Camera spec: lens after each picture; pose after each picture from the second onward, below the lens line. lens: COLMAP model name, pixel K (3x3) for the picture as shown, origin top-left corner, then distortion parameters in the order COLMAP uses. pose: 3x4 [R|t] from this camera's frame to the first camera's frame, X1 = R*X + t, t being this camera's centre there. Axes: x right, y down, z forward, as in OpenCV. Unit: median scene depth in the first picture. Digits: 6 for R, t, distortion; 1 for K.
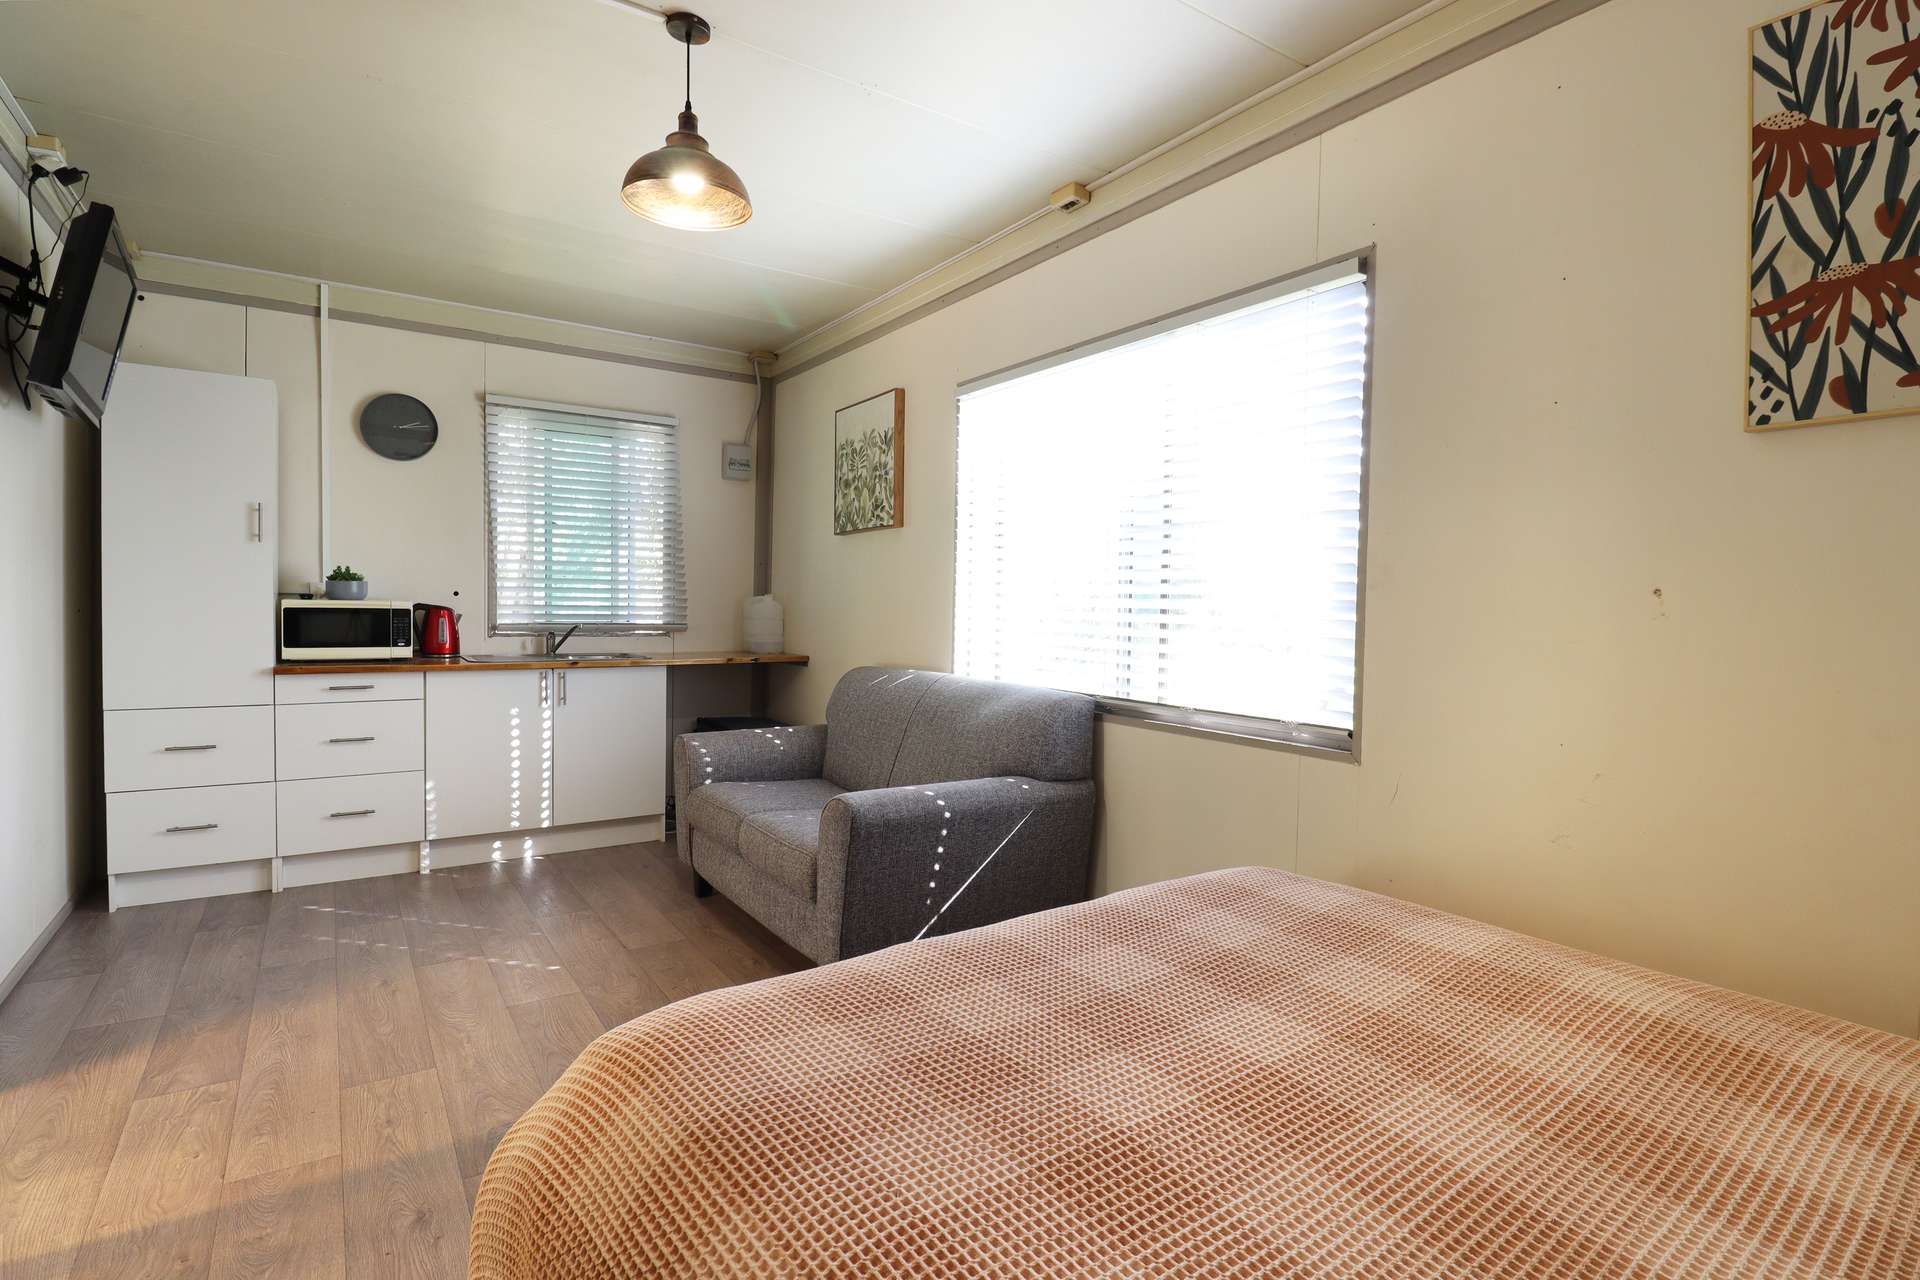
lens RADIAL K [[892.9, 0, 973.5], [0, 892.9, 629.6], [0, 0, 1]] dist [0.006283, -0.000983]
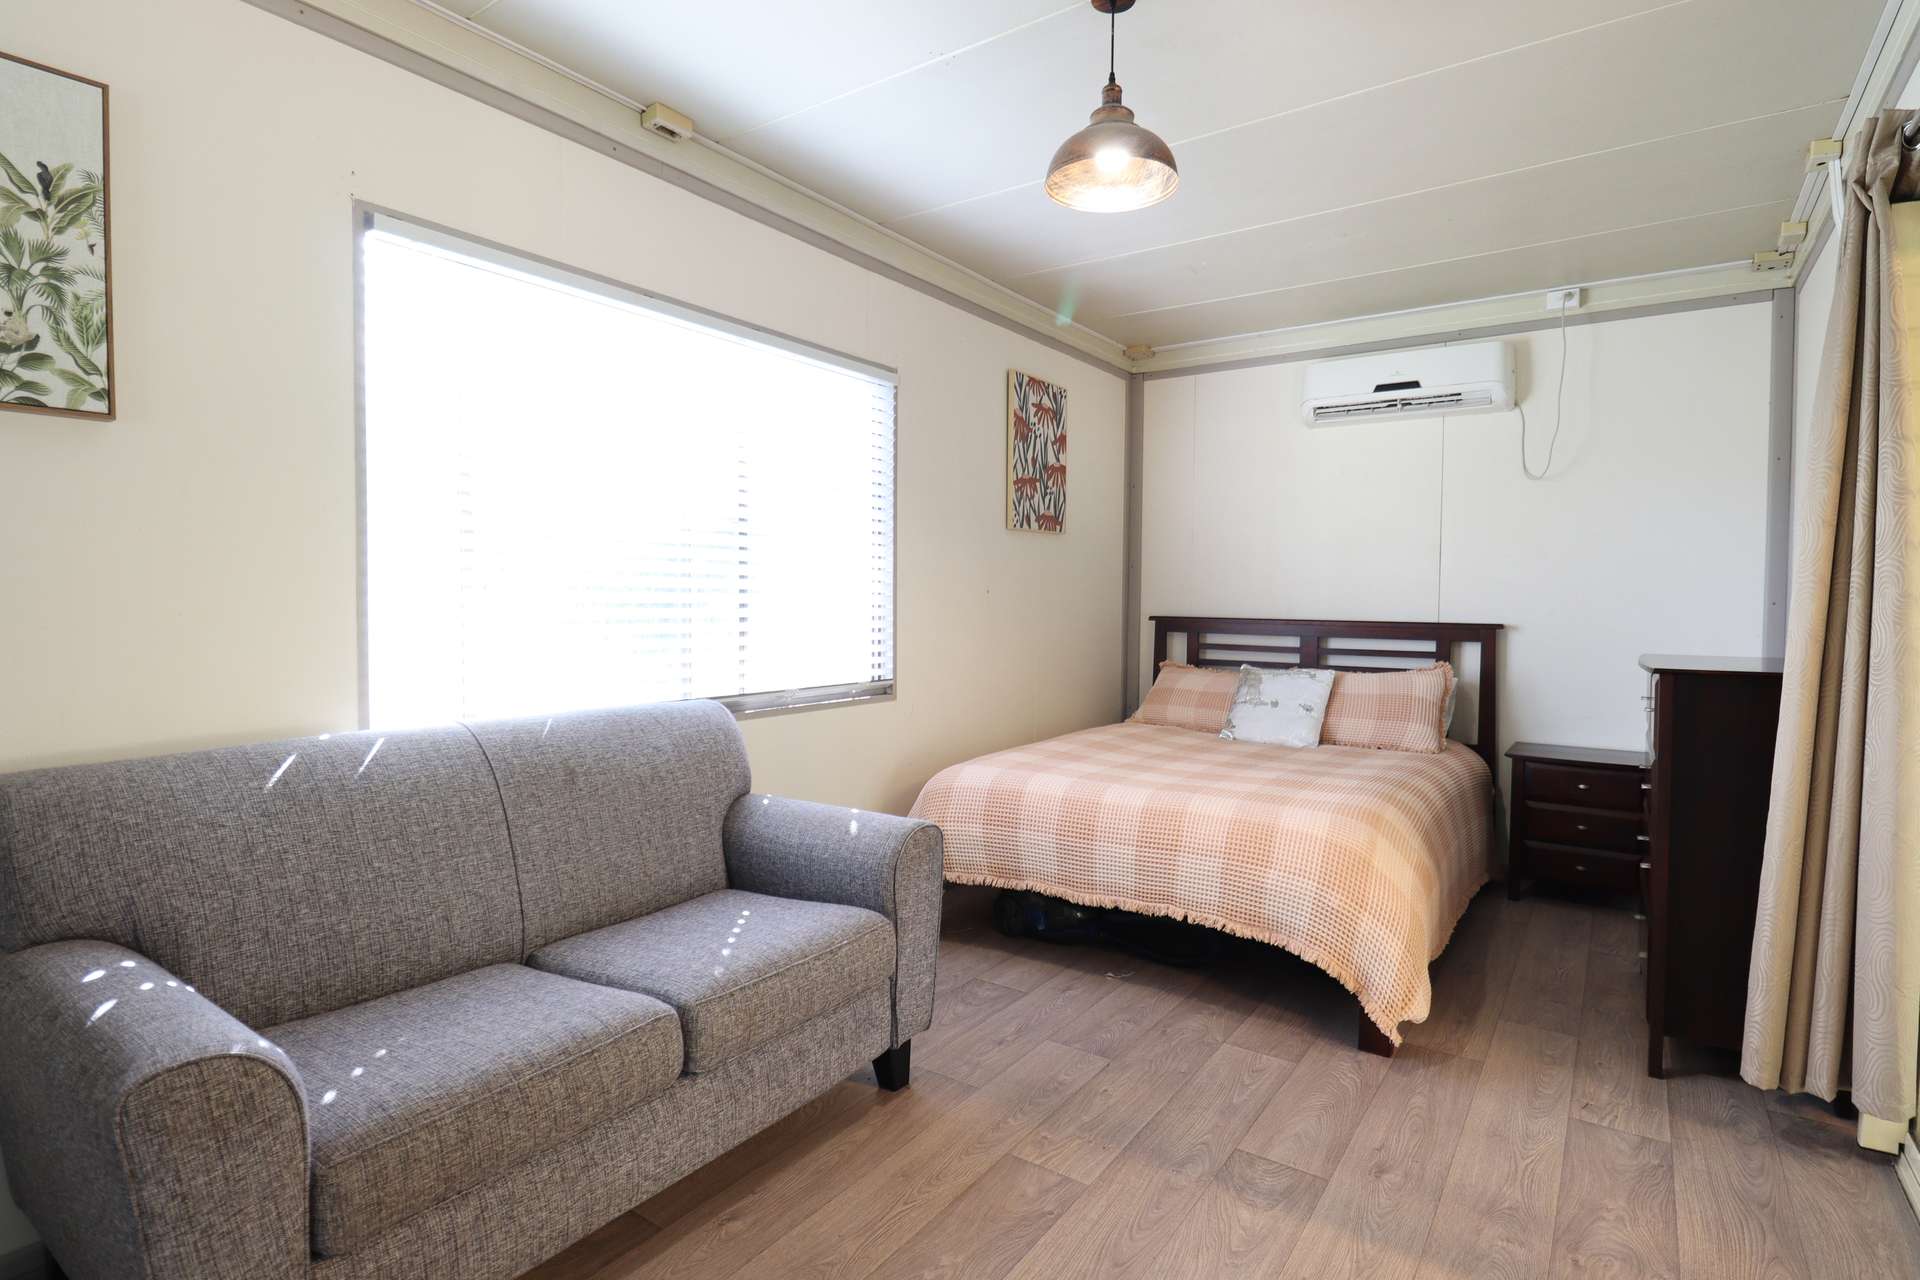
lens RADIAL K [[892.9, 0, 973.5], [0, 892.9, 629.6], [0, 0, 1]] dist [0.006283, -0.000983]
pose [[-0.288130, -0.054994, 0.956011, -1.562075], [0.012577, 0.998046, 0.061203, -0.095151], [-0.957509, 0.029659, -0.286875, 1.875133]]
